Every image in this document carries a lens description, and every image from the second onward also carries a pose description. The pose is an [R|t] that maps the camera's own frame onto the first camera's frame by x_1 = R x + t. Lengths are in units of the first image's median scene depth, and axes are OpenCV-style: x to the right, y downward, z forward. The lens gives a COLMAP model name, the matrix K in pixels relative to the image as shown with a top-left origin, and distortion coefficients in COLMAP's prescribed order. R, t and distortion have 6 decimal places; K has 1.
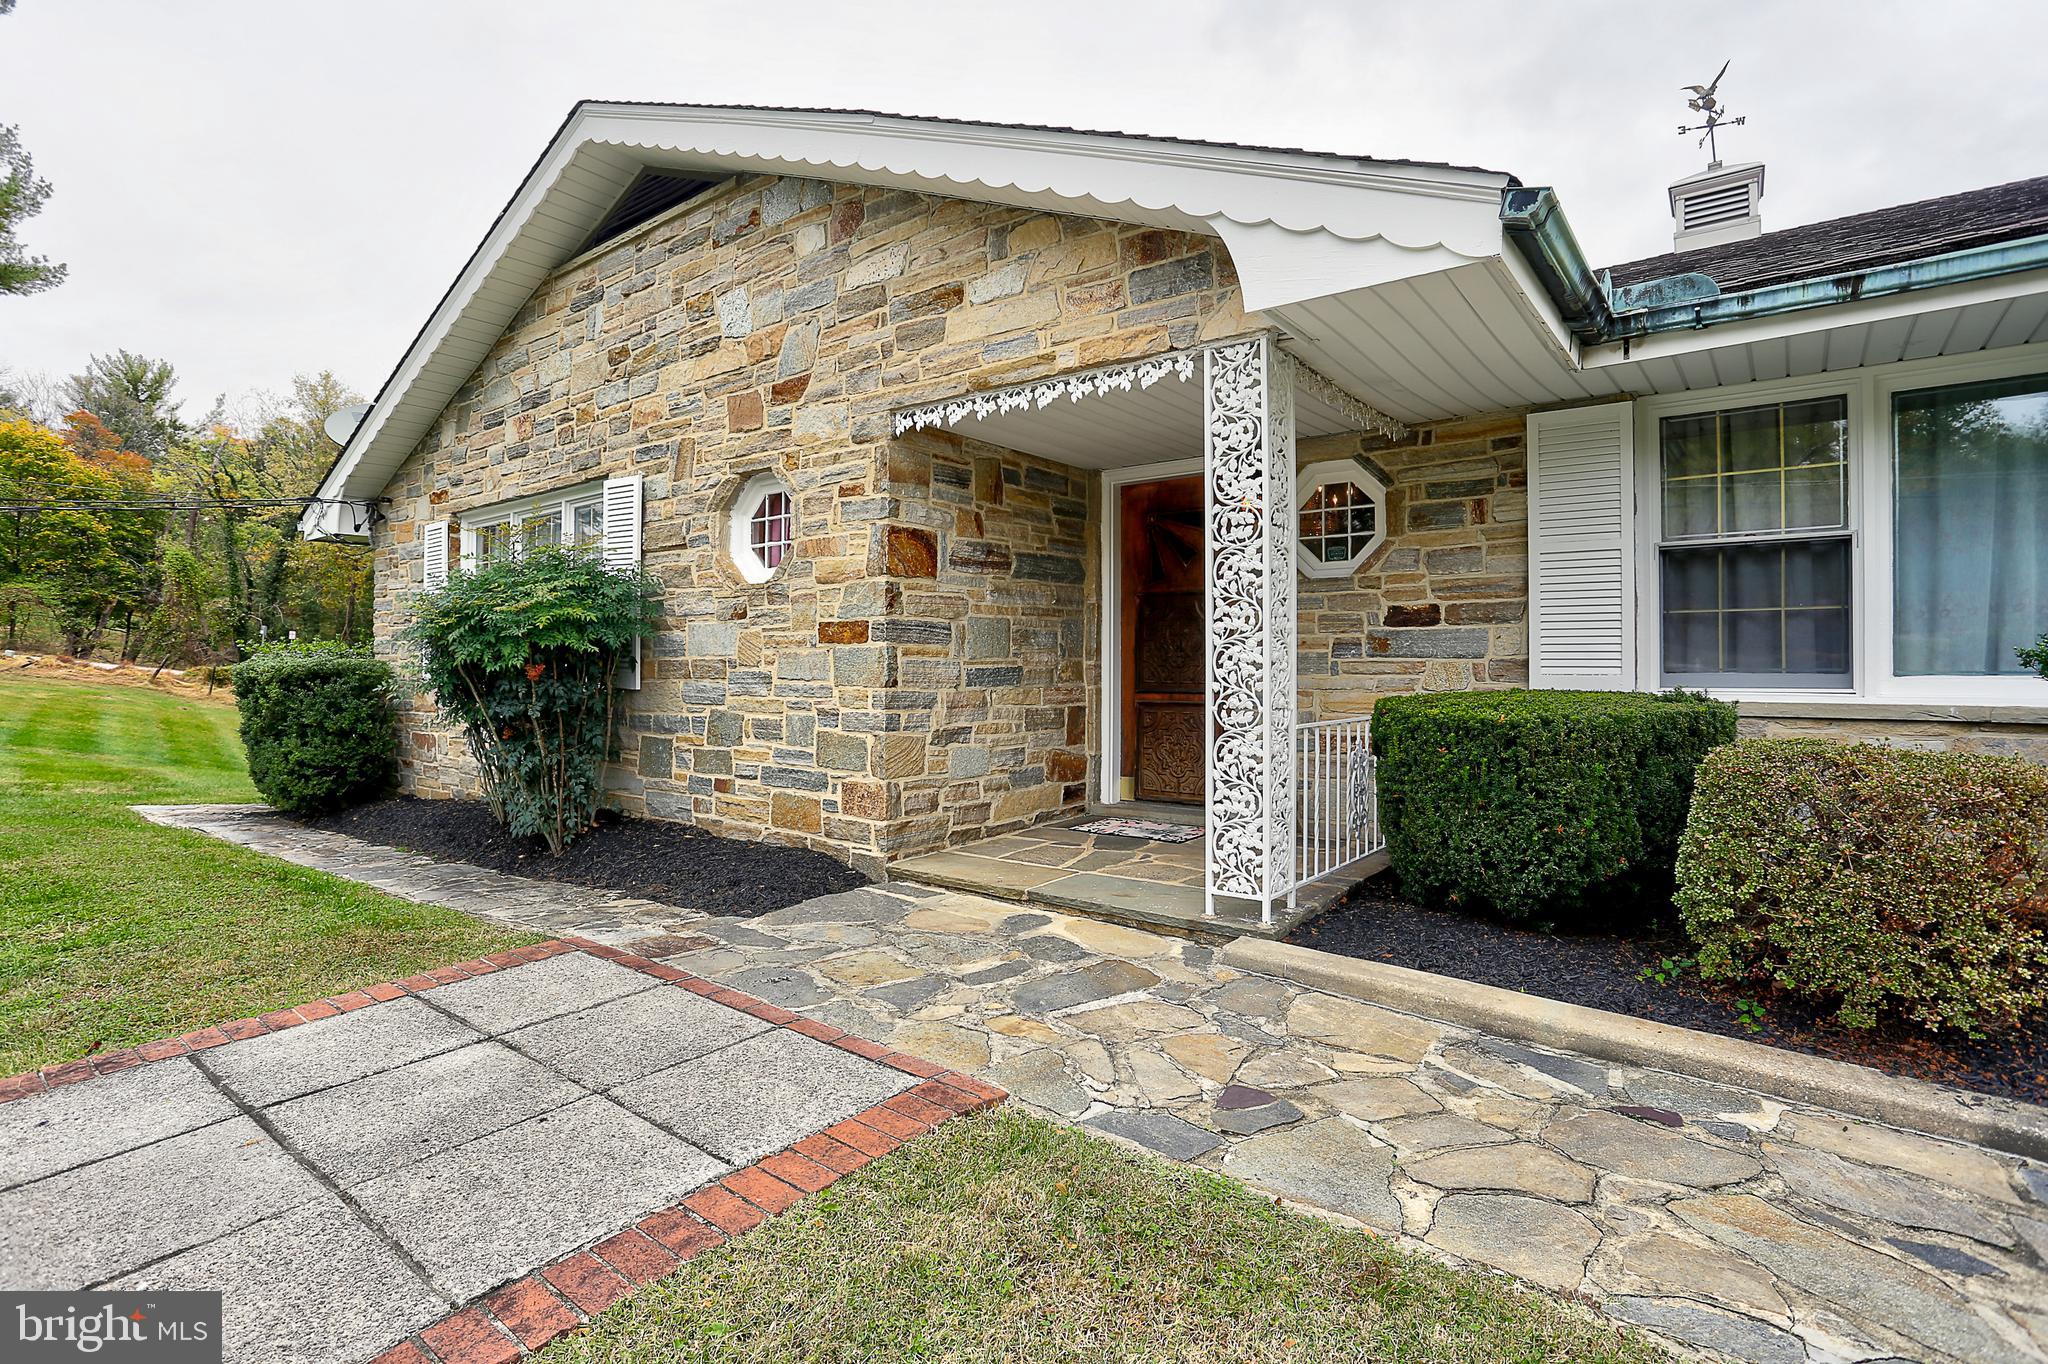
lens RADIAL K [[1002.4, 0, 1023.4], [0, 1002.4, 667.2], [0, 0, 1]] dist [-0.075883, 0.033556]
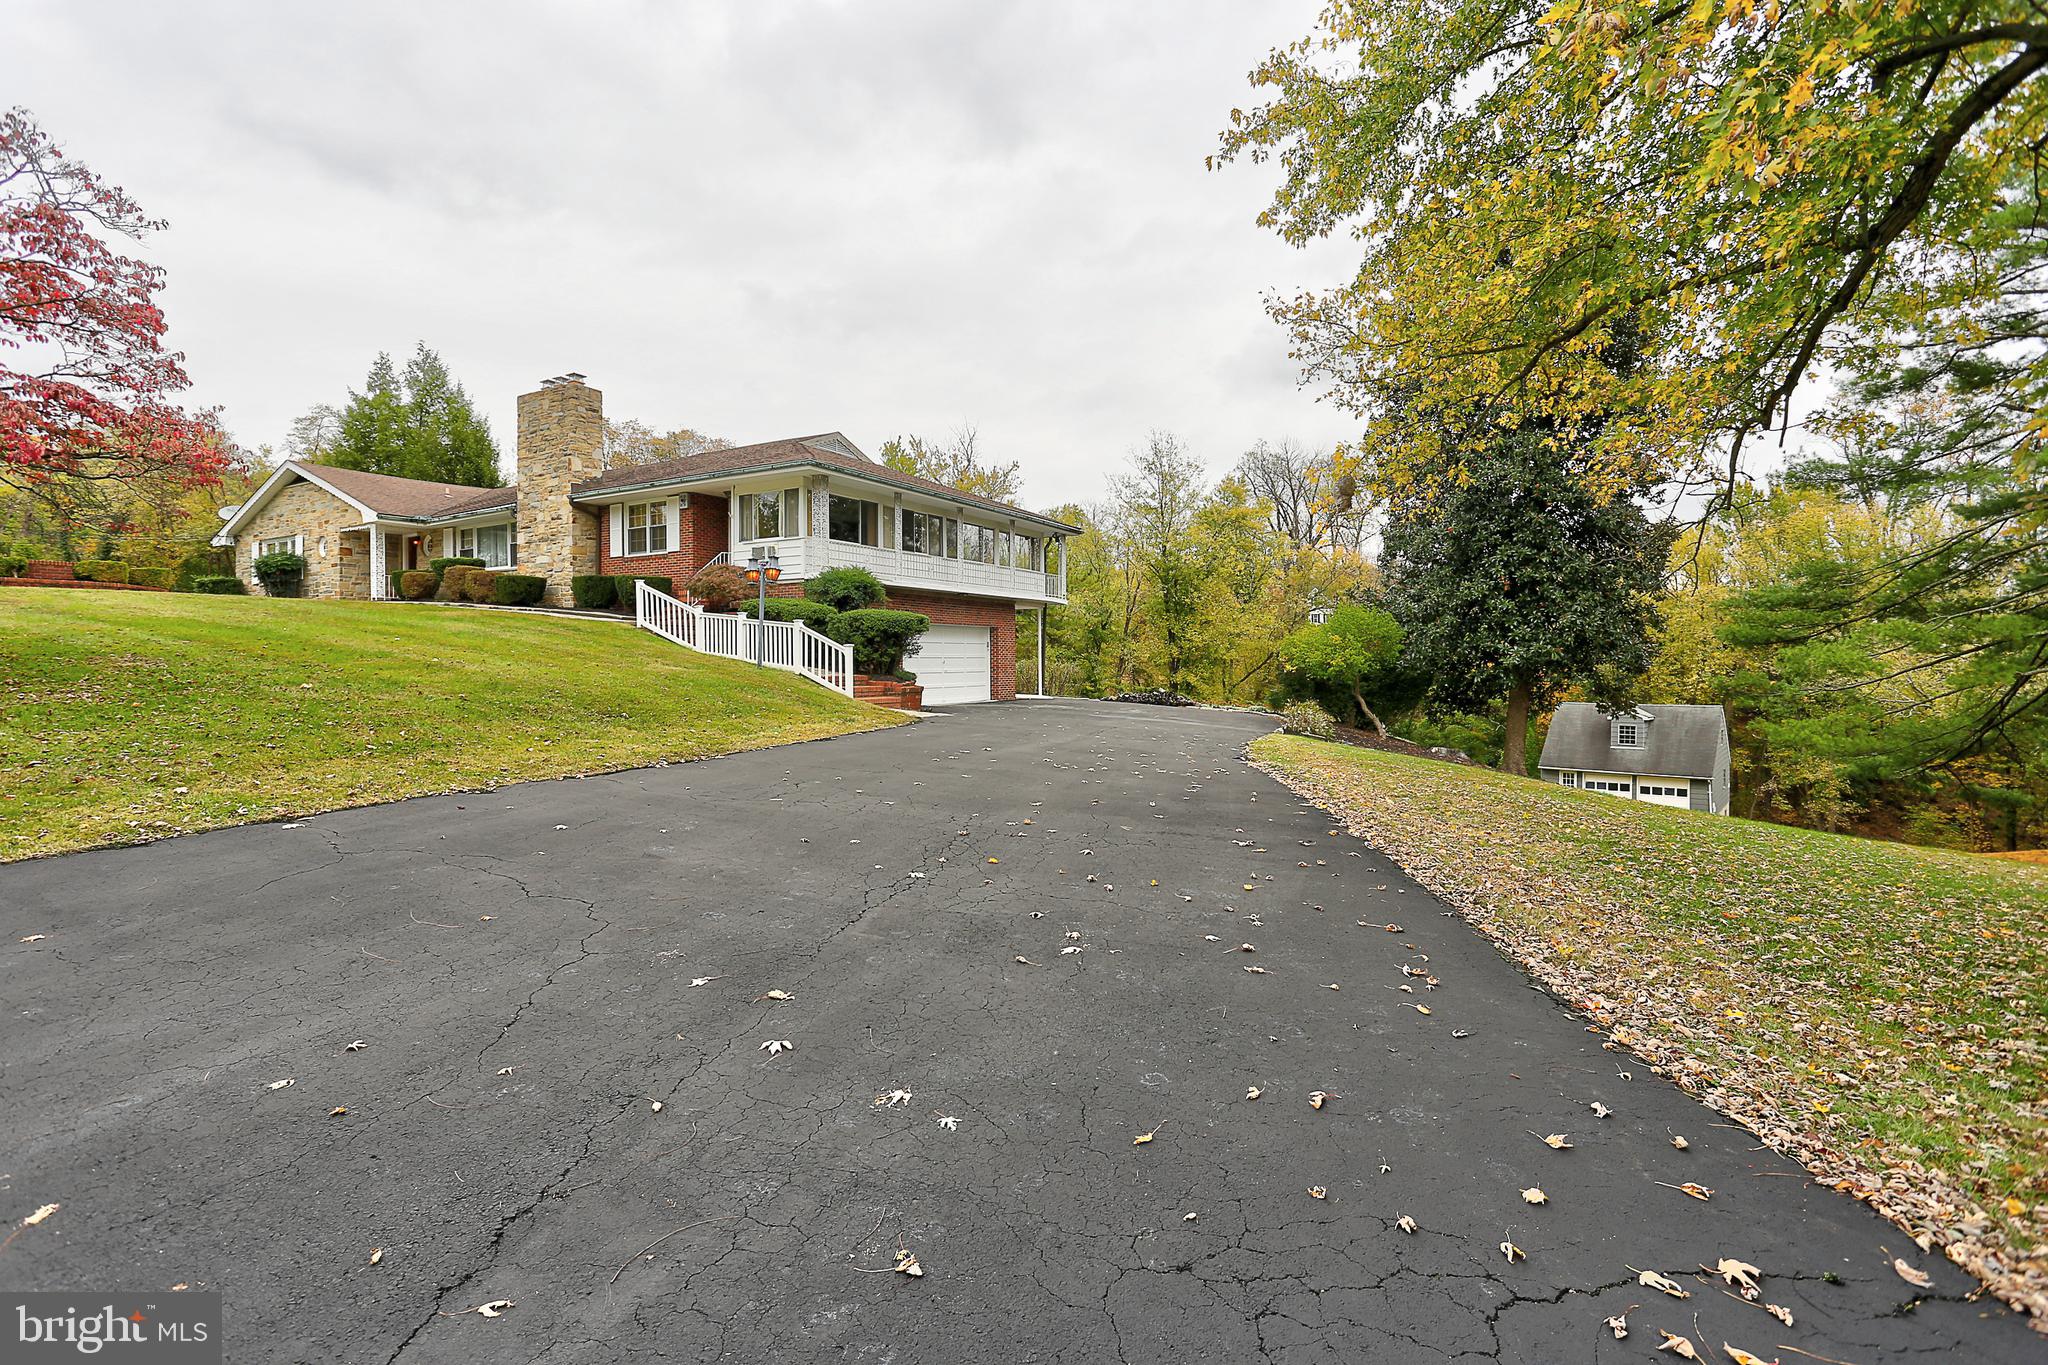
lens RADIAL K [[1002.4, 0, 1023.4], [0, 1002.4, 667.7], [0, 0, 1]] dist [-0.075883, 0.033556]
pose [[0.988850, -0.010658, 0.148536, 2.746431], [0.009760, 0.999929, 0.006775, 0.525573], [-0.148598, -0.005250, 0.988884, -4.855925]]
